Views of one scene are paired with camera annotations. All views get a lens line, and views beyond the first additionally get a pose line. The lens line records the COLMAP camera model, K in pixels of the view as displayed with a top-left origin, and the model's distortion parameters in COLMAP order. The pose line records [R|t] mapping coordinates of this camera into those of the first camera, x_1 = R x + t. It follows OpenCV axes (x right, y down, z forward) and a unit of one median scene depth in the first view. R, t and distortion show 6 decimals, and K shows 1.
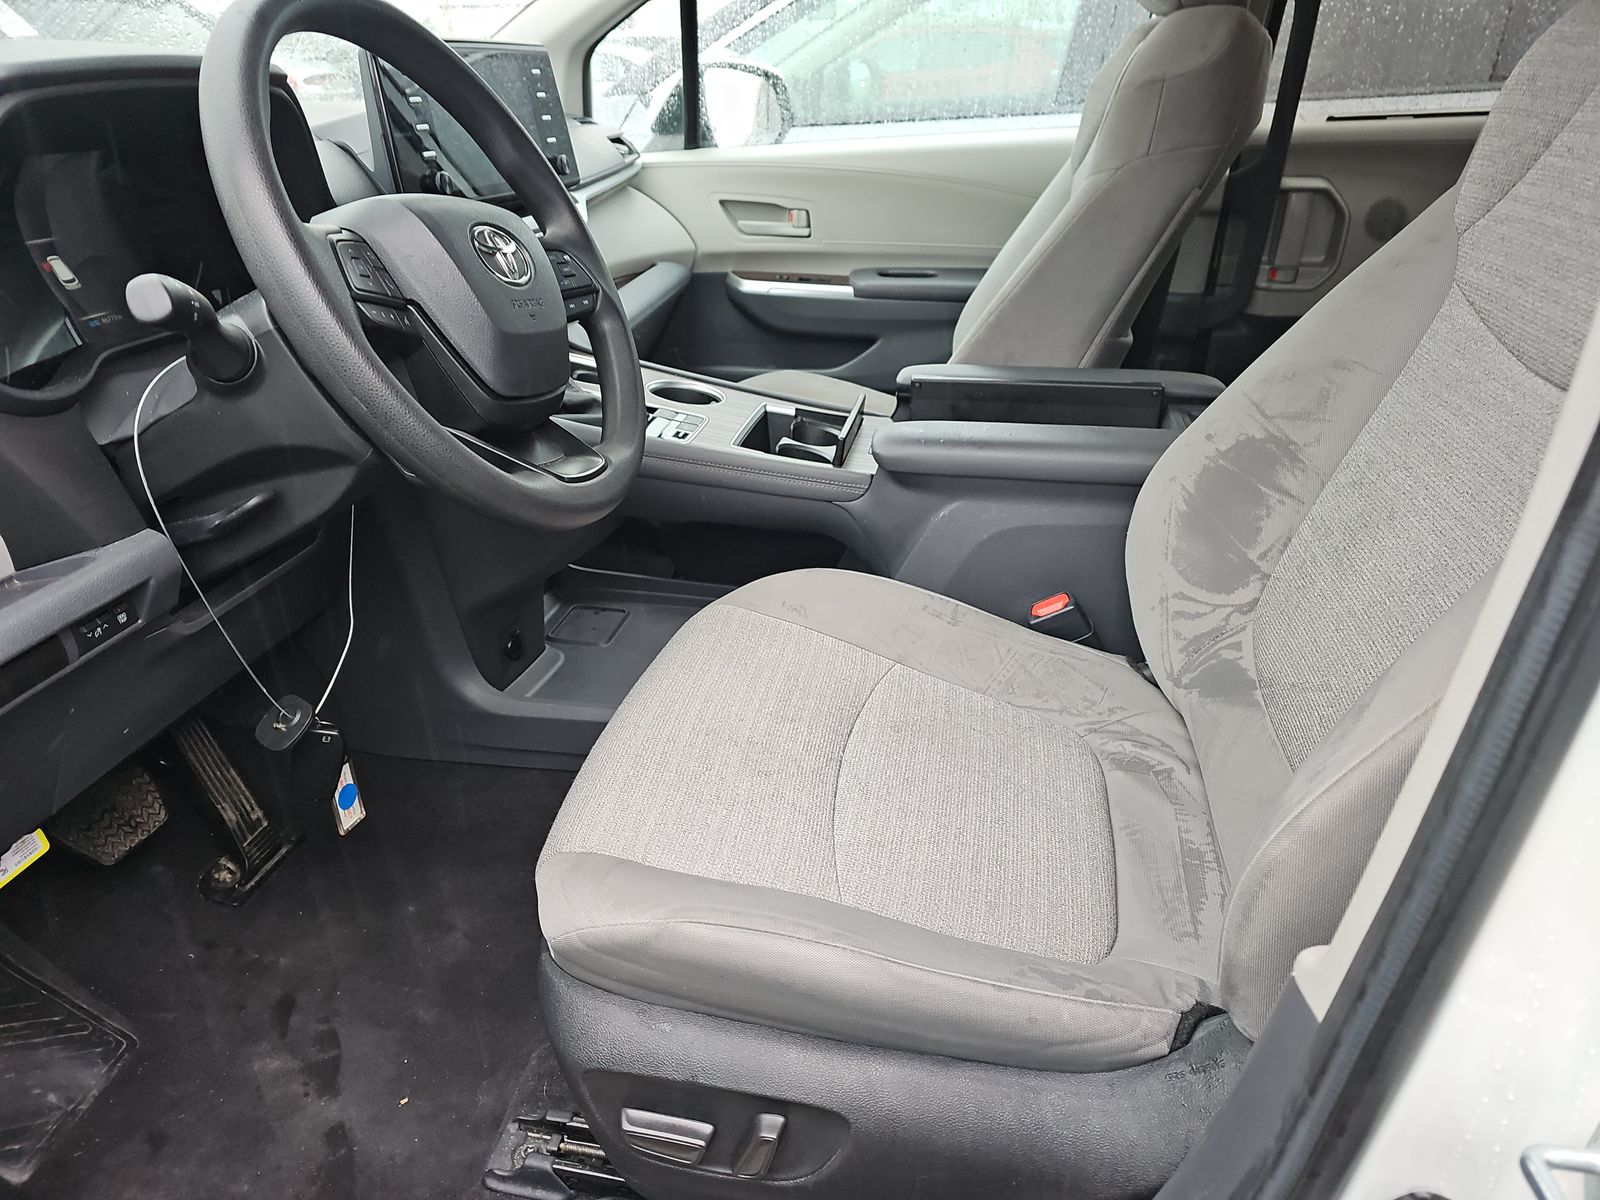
lens RADIAL K [[1051.6, 0, 800.0], [0, 1051.6, 600.0], [0, 0, 1]] dist [0.002525, 0.003311]
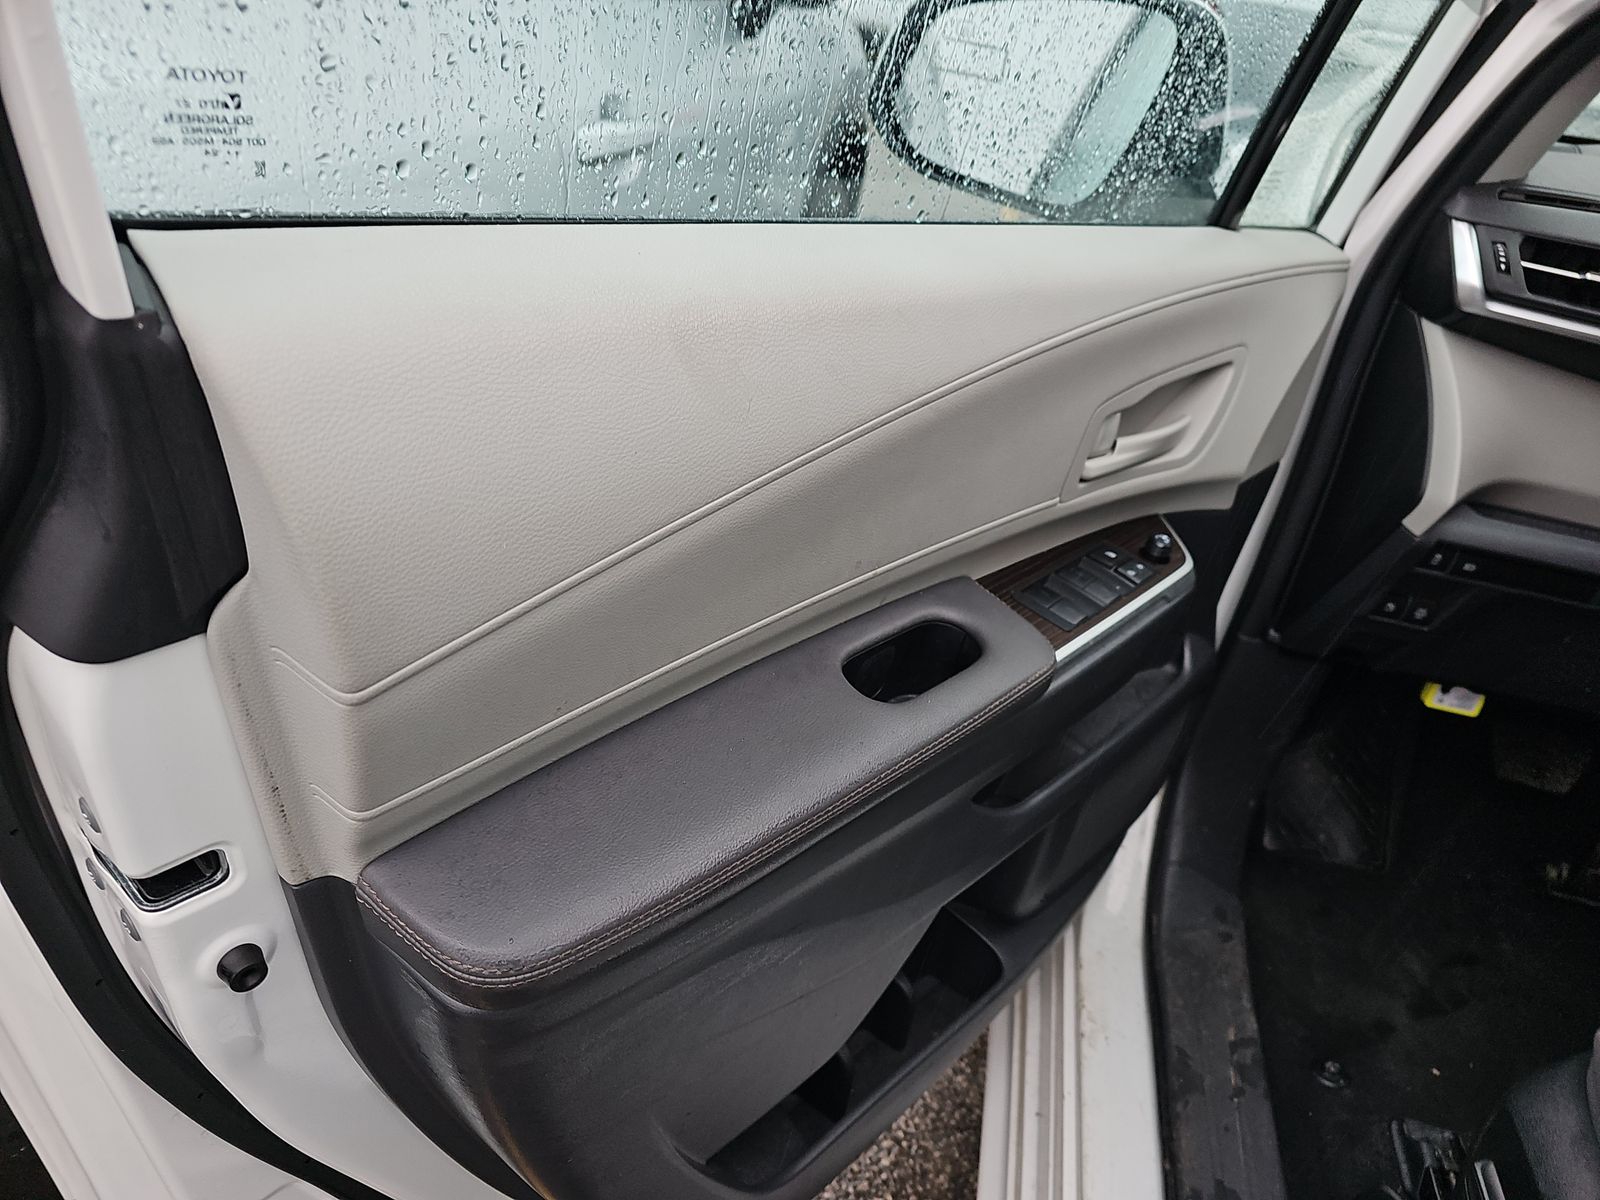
lens RADIAL K [[1051.6, 0, 800.0], [0, 1051.6, 600.0], [0, 0, 1]] dist [0.002525, 0.003311]
pose [[-0.040671, 0.560796, -0.826955, 0.288067], [-0.566689, 0.668705, 0.481350, -0.011926], [0.822927, 0.488203, 0.290600, -0.116642]]
